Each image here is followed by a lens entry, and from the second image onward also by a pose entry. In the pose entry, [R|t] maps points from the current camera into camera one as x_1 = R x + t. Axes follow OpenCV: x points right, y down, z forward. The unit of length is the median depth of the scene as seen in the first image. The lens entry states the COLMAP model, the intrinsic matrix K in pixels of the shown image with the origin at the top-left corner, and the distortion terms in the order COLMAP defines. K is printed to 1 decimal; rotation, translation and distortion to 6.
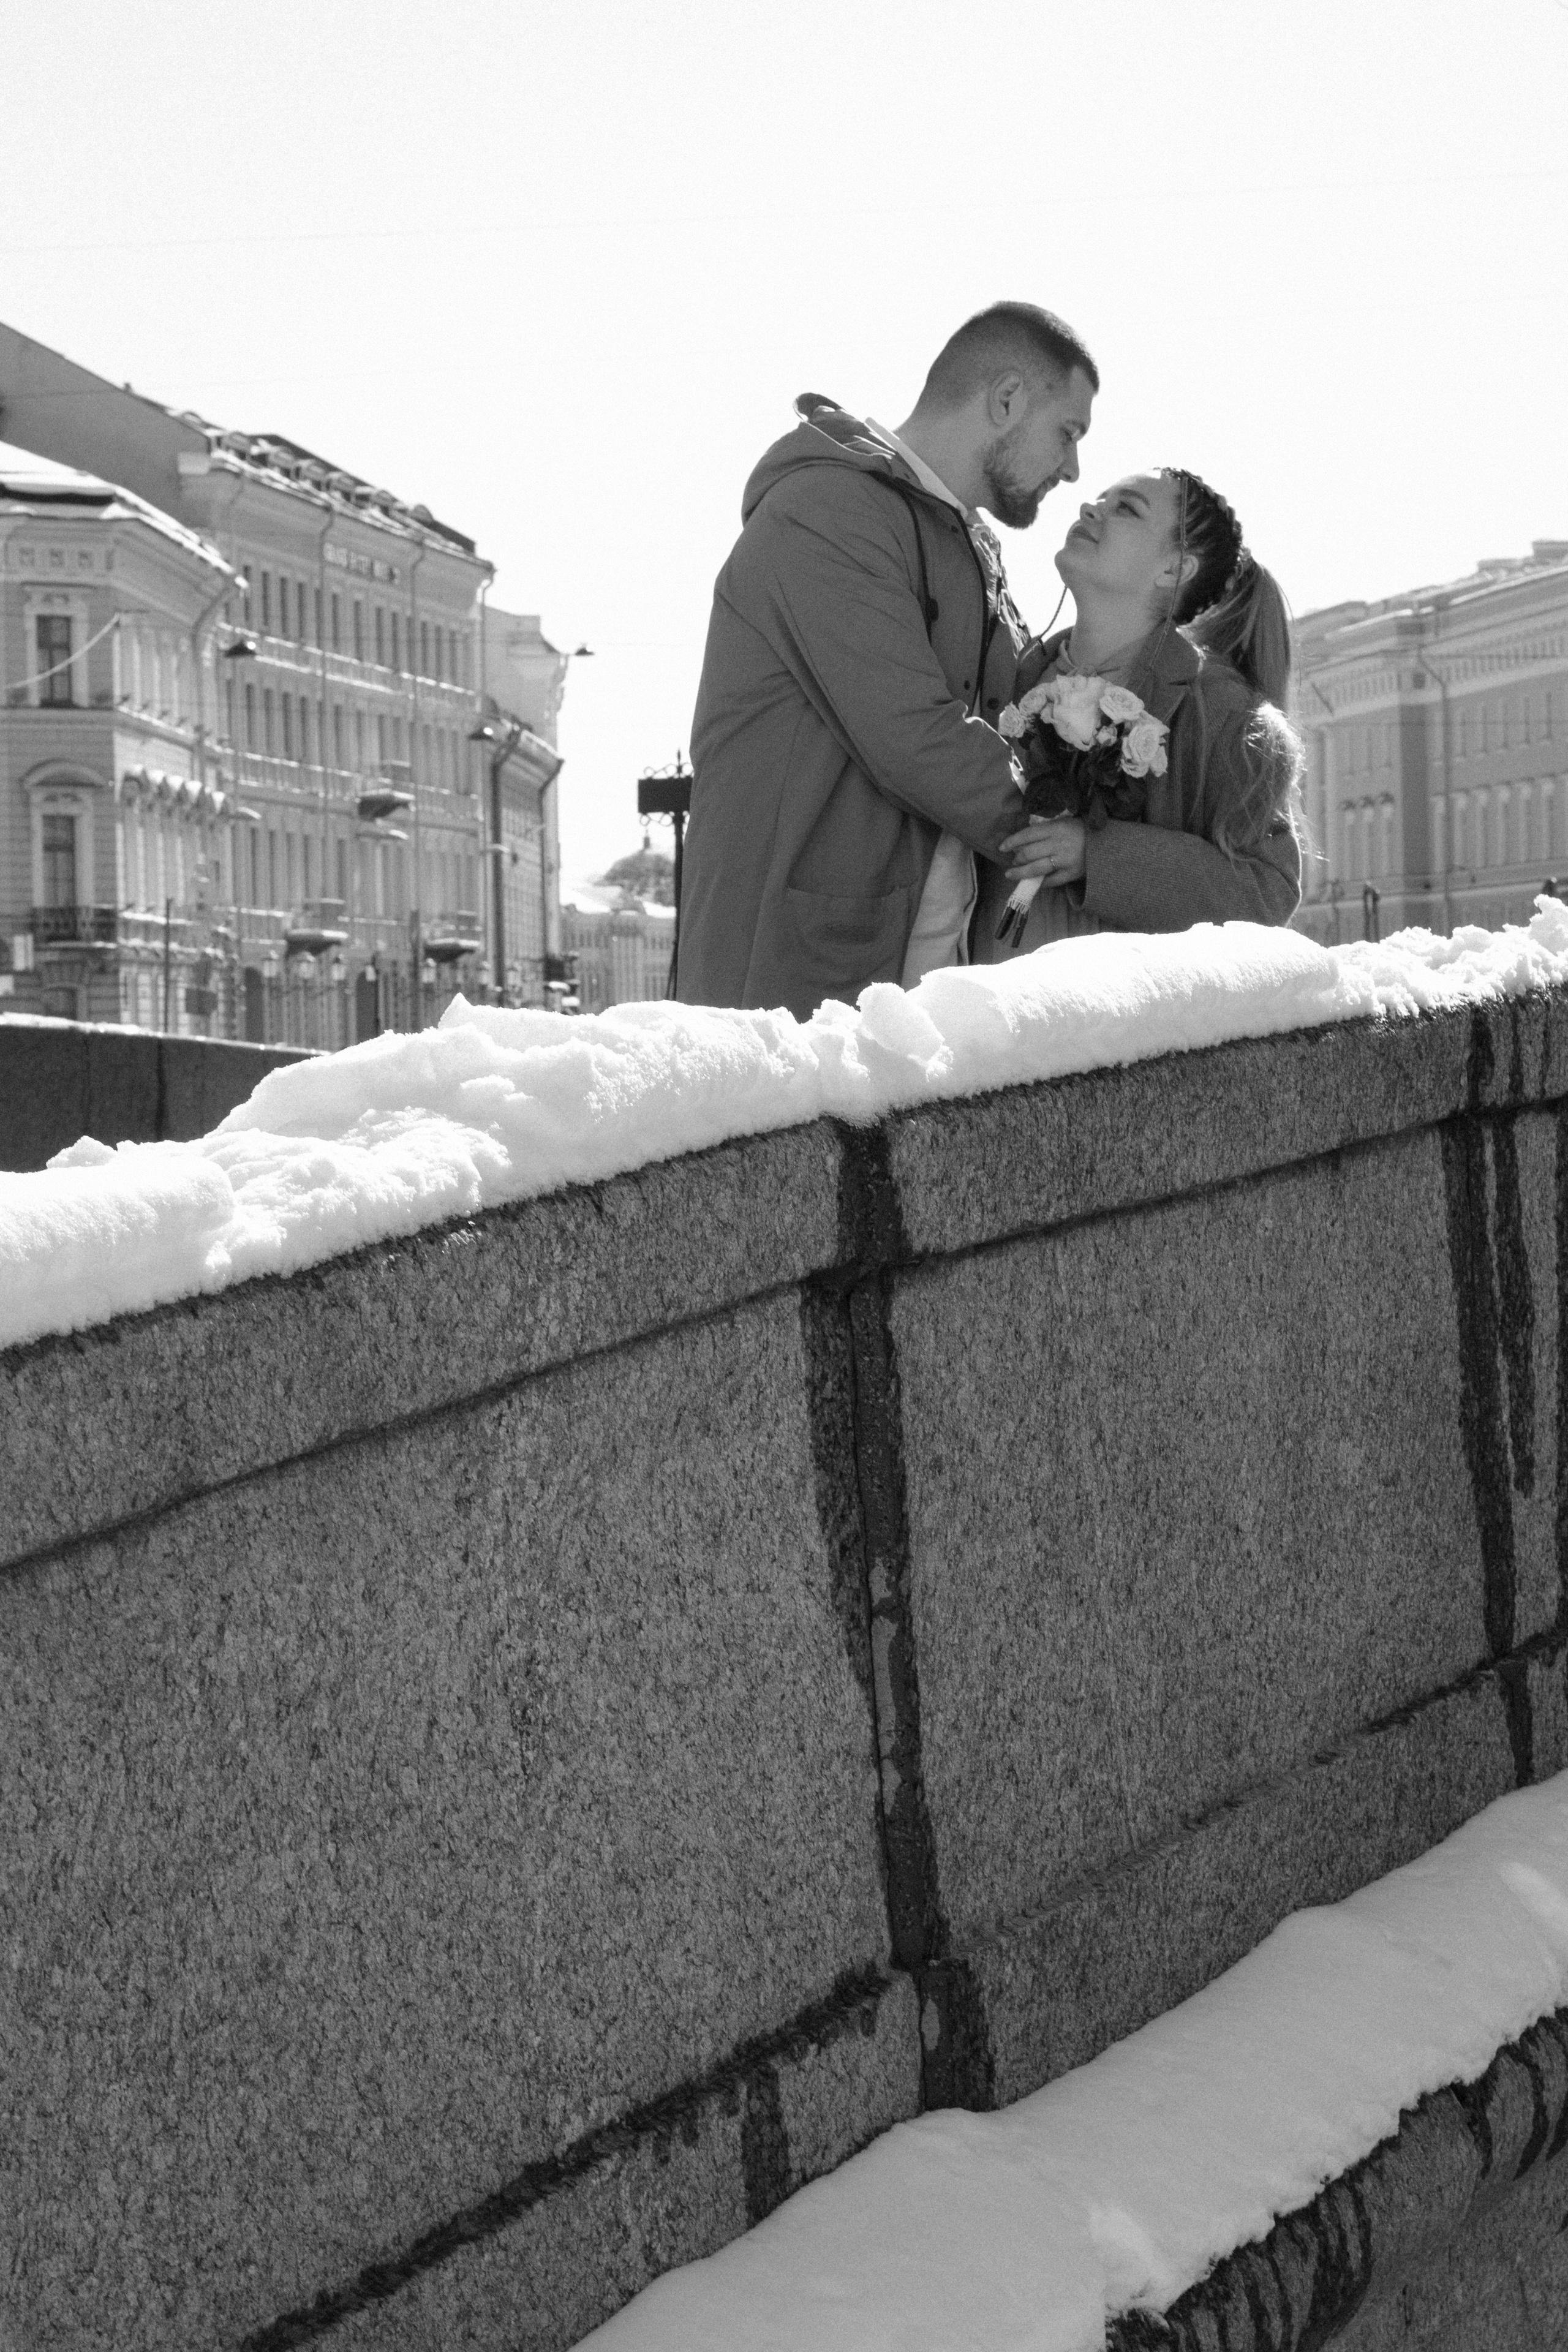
lens RADIAL K [[5472.8, 0, 784.0], [0, 5472.8, 1176.0], [0, 0, 1]] dist [-0.074954, -0.138913]
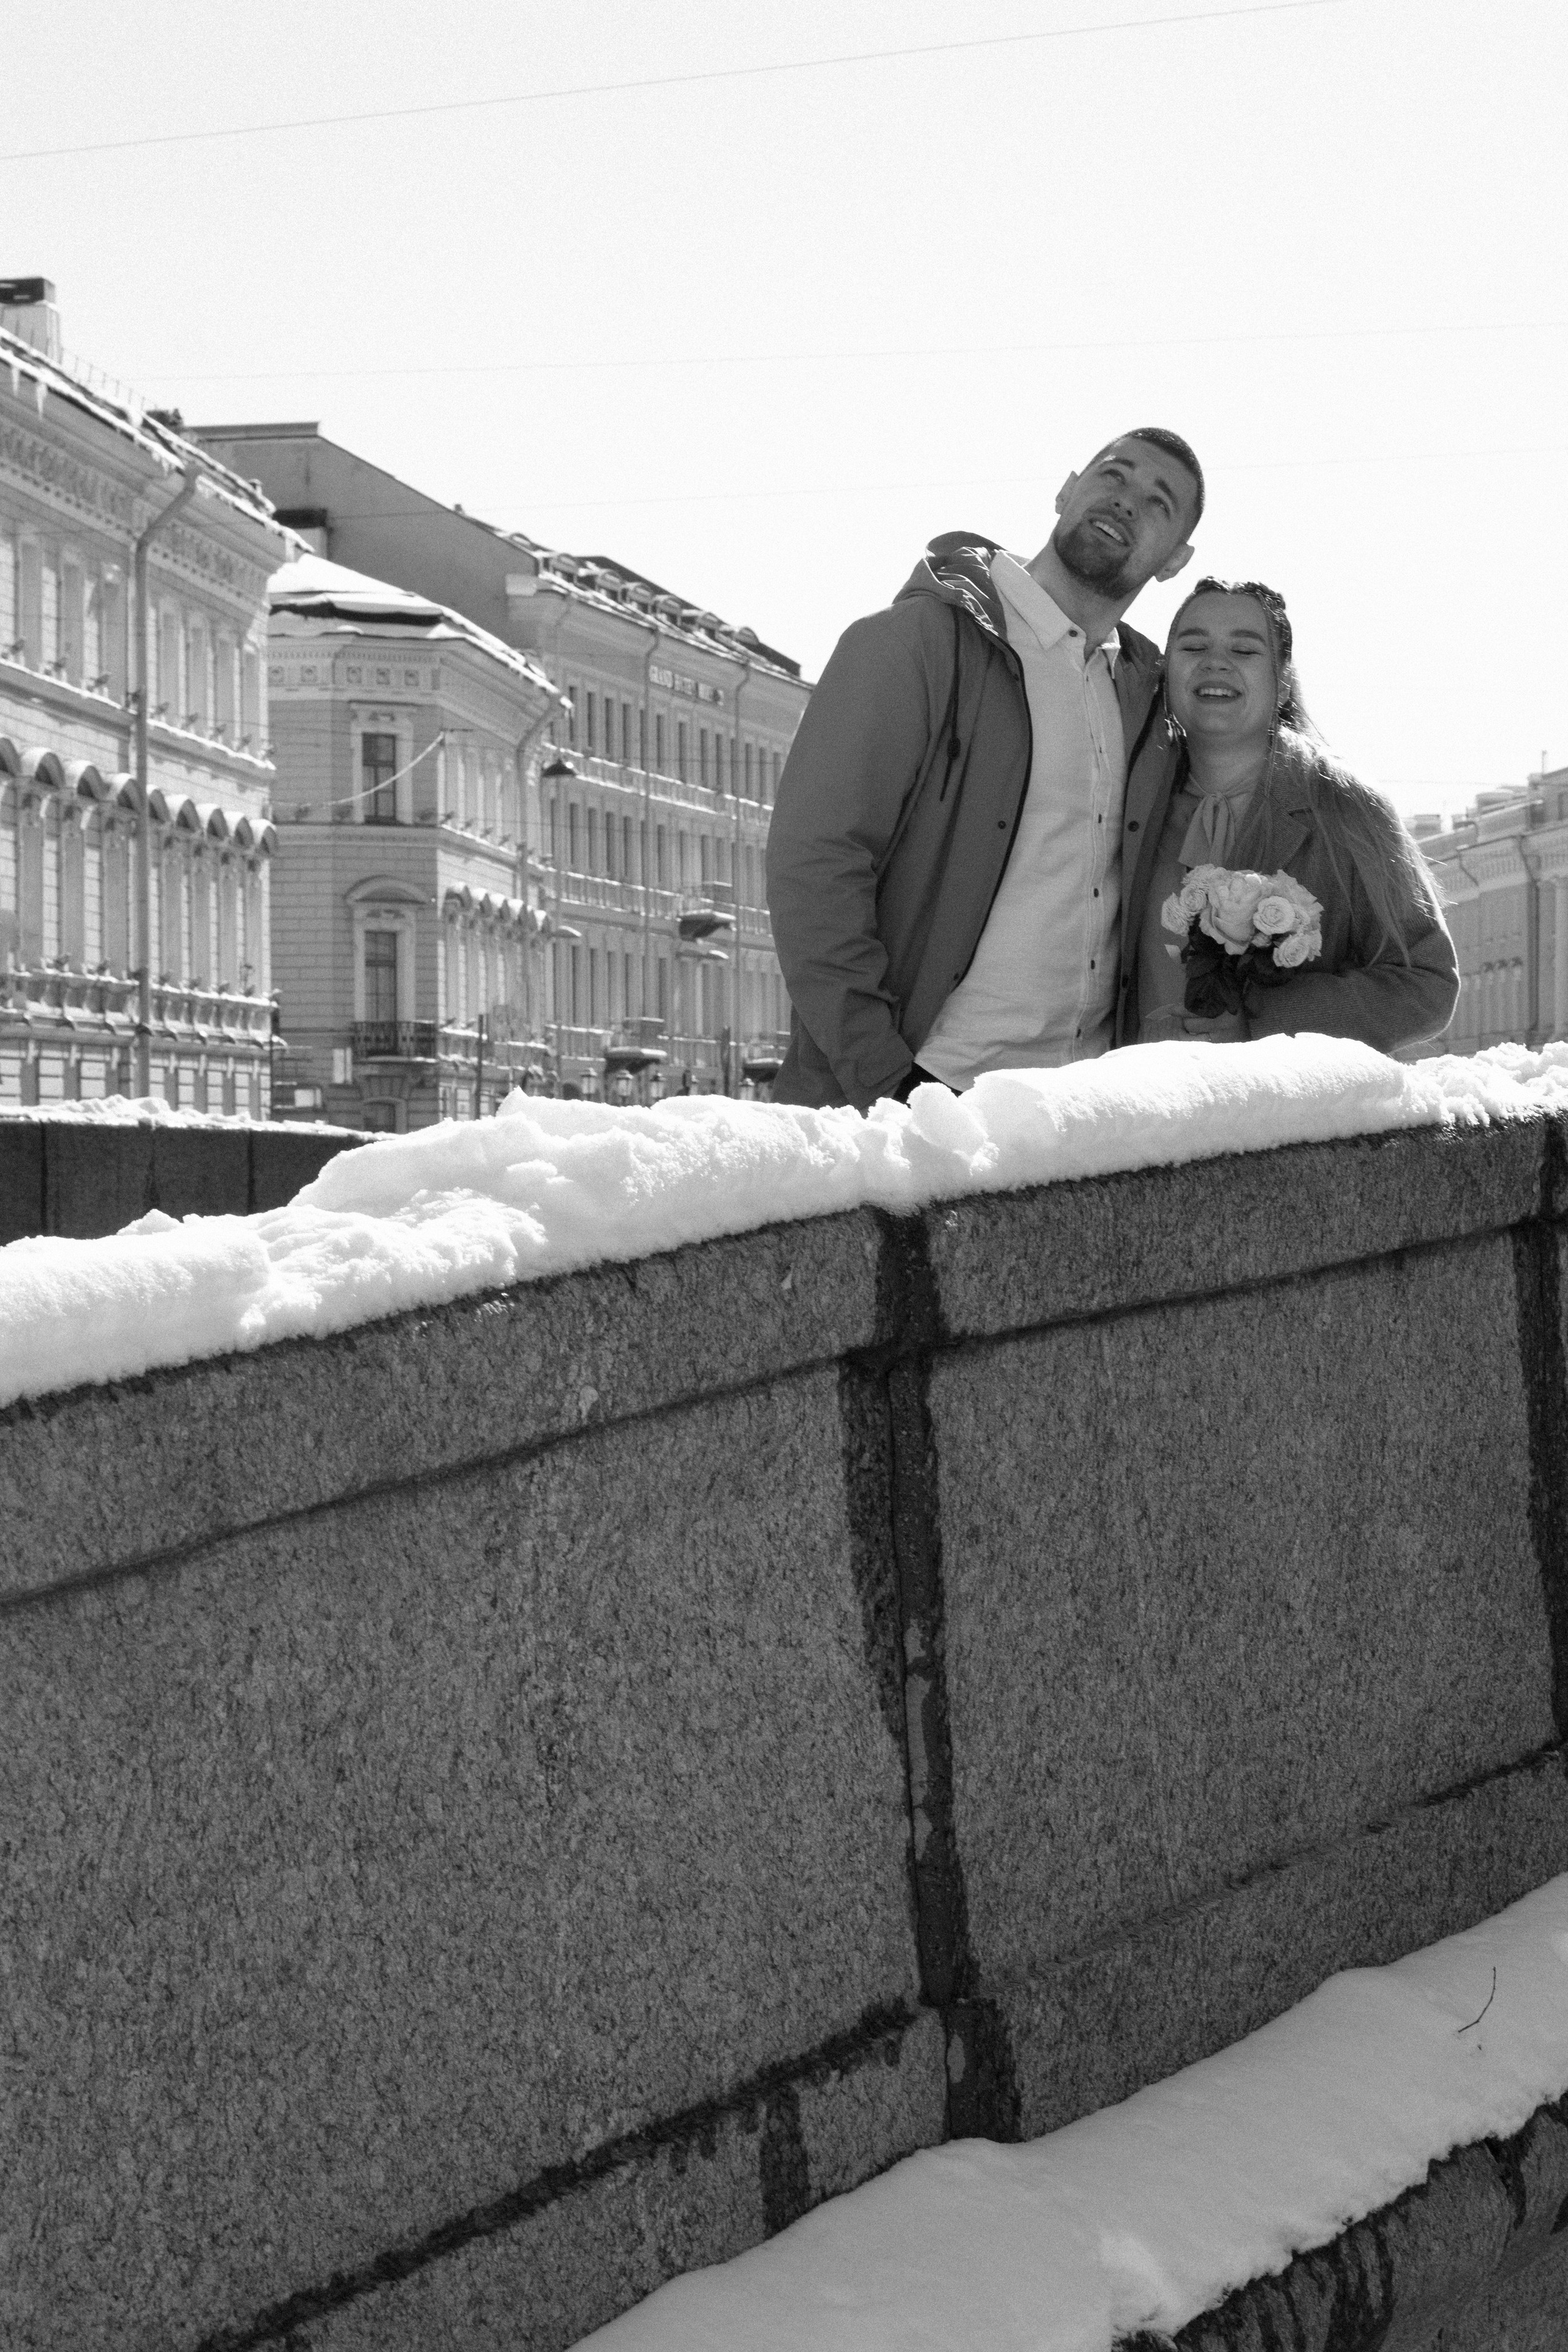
lens RADIAL K [[5455.2, 0, 784.0], [0, 5455.2, 1176.0], [0, 0, 1]] dist [-0.074629, -0.137310]
pose [[0.998148, 0.014321, -0.059125, 0.053523], [-0.015635, 0.999640, -0.021821, 0.006794], [0.058792, 0.022705, 0.998012, -0.066712]]
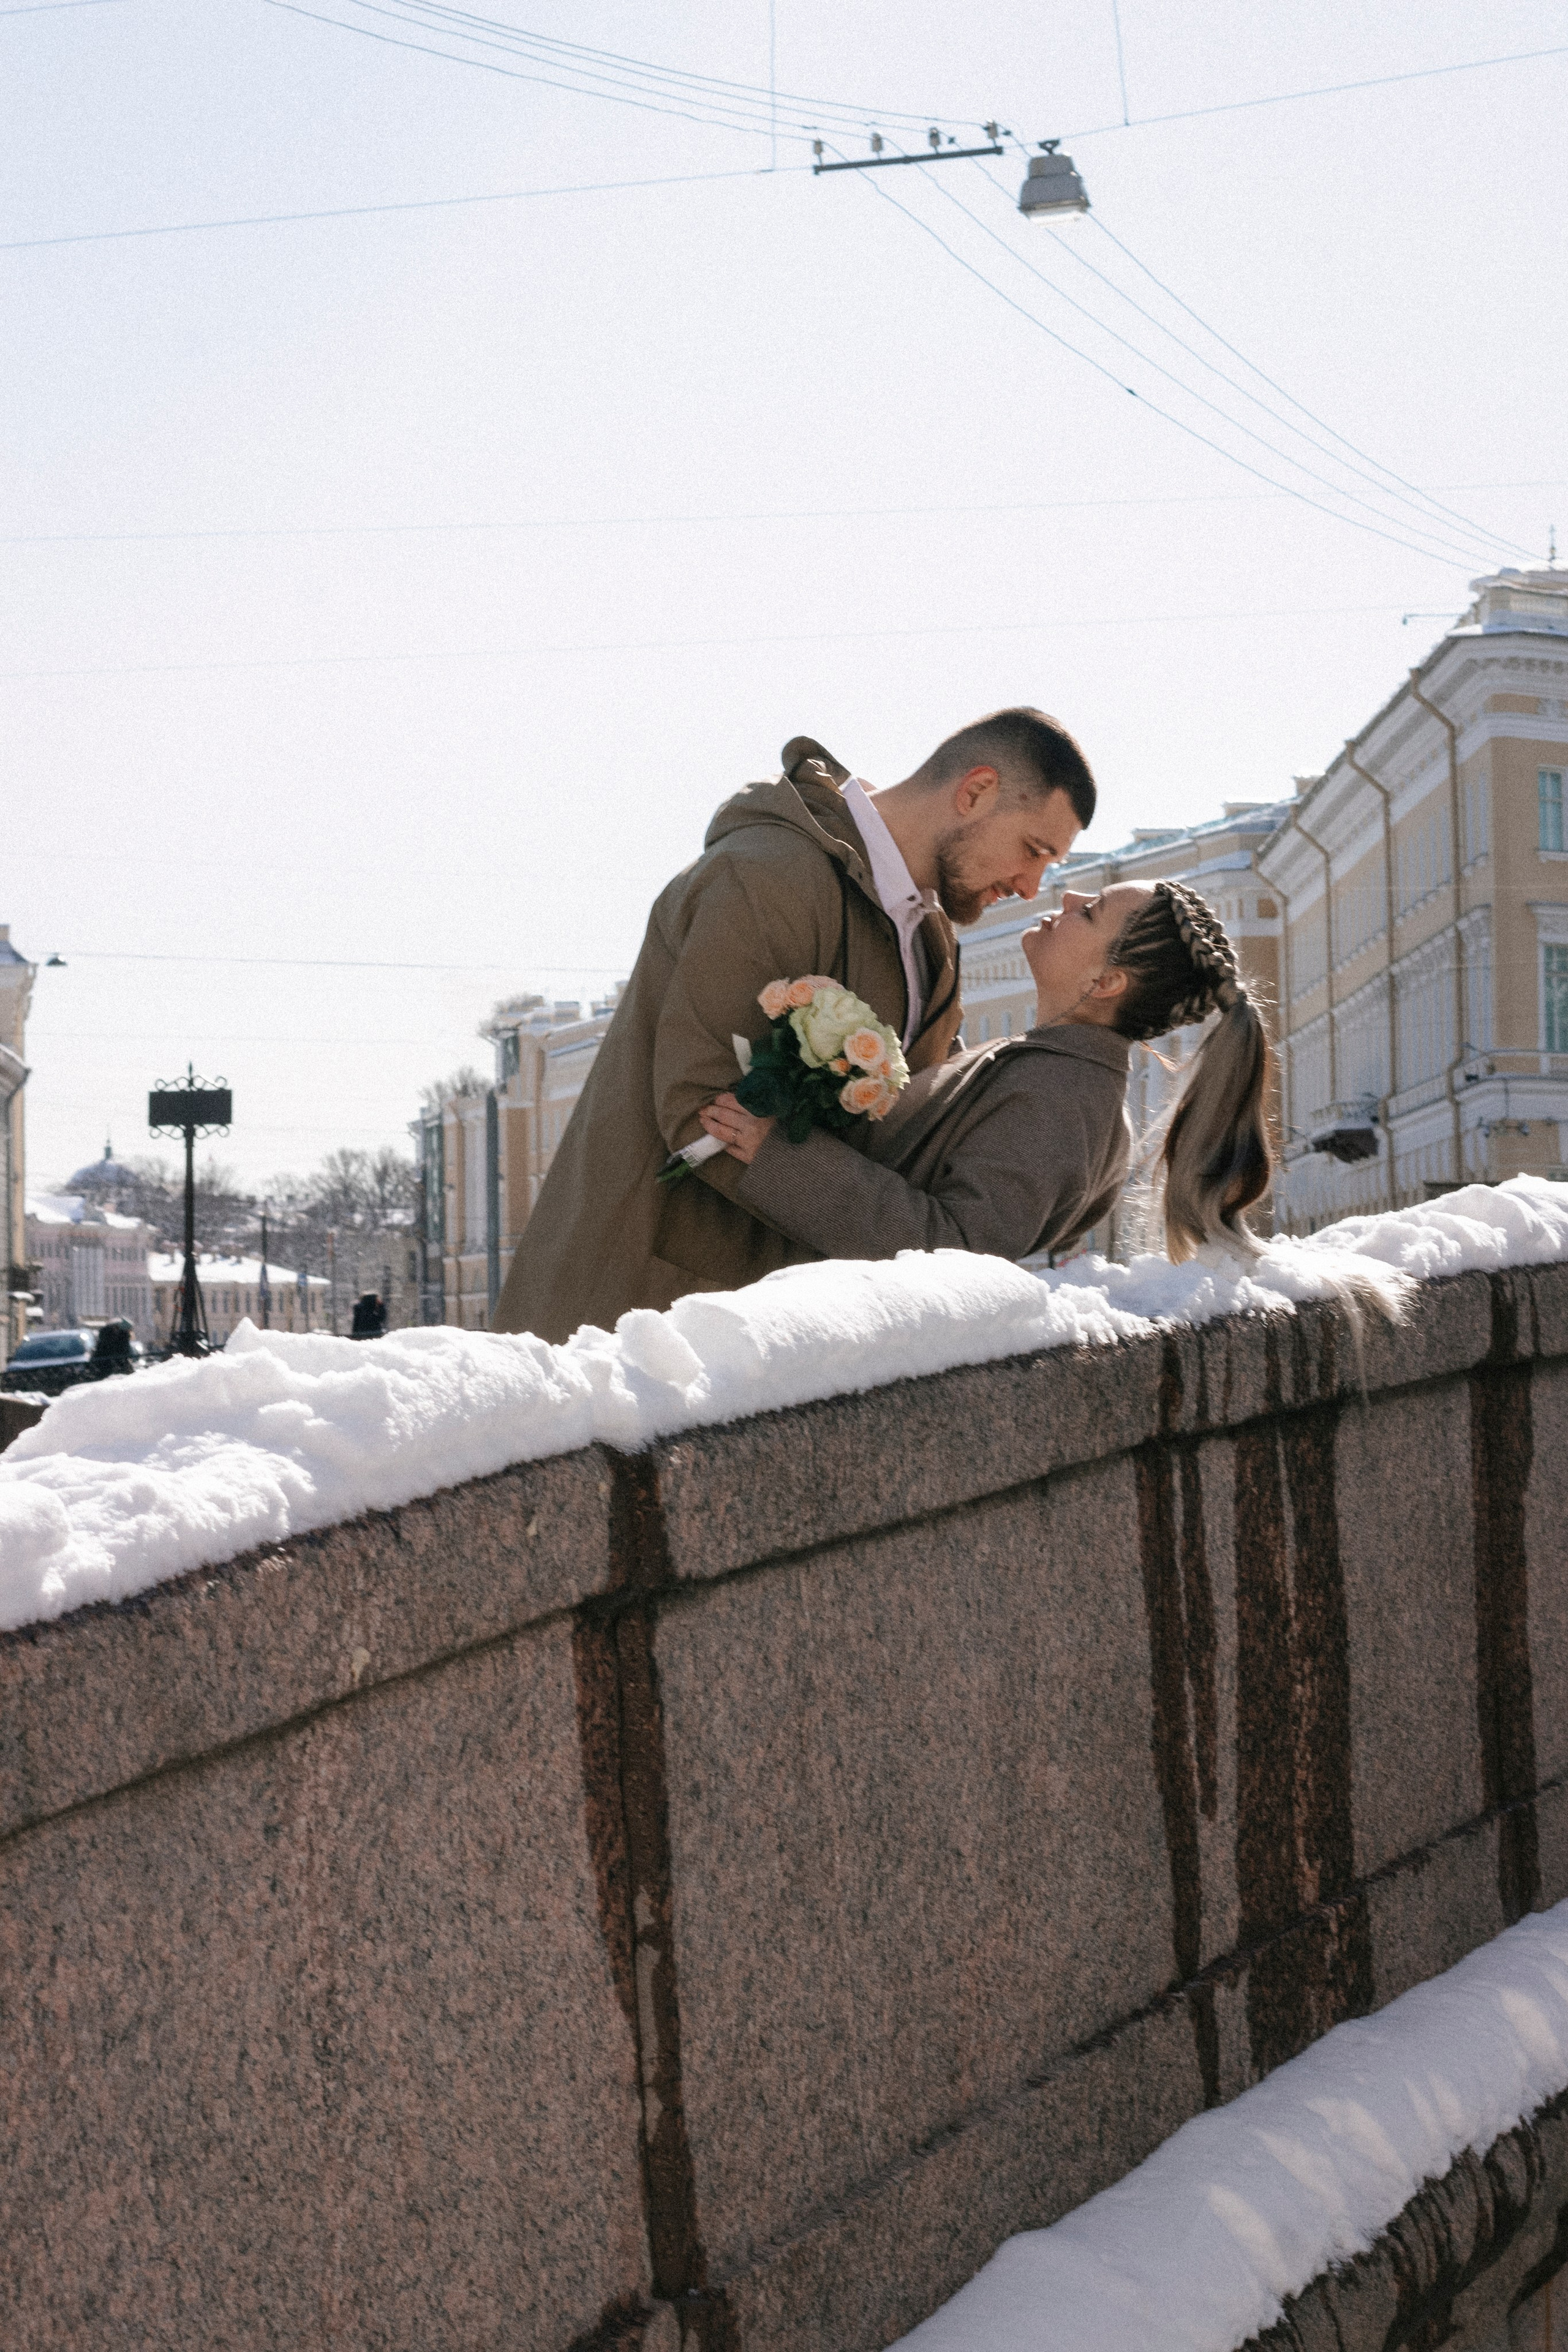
lens RADIAL K [[5466.5, 0, 784.0], [0, 5466.5, 1176.0], [0, 0, 1]] dist [-0.118168, 0.334526]
pose [[0.995111, 0.009760, 0.098274, -0.055864], [-0.004108, 0.998334, -0.057552, -0.002129], [-0.098672, 0.056867, 0.993494, 0.000592]]
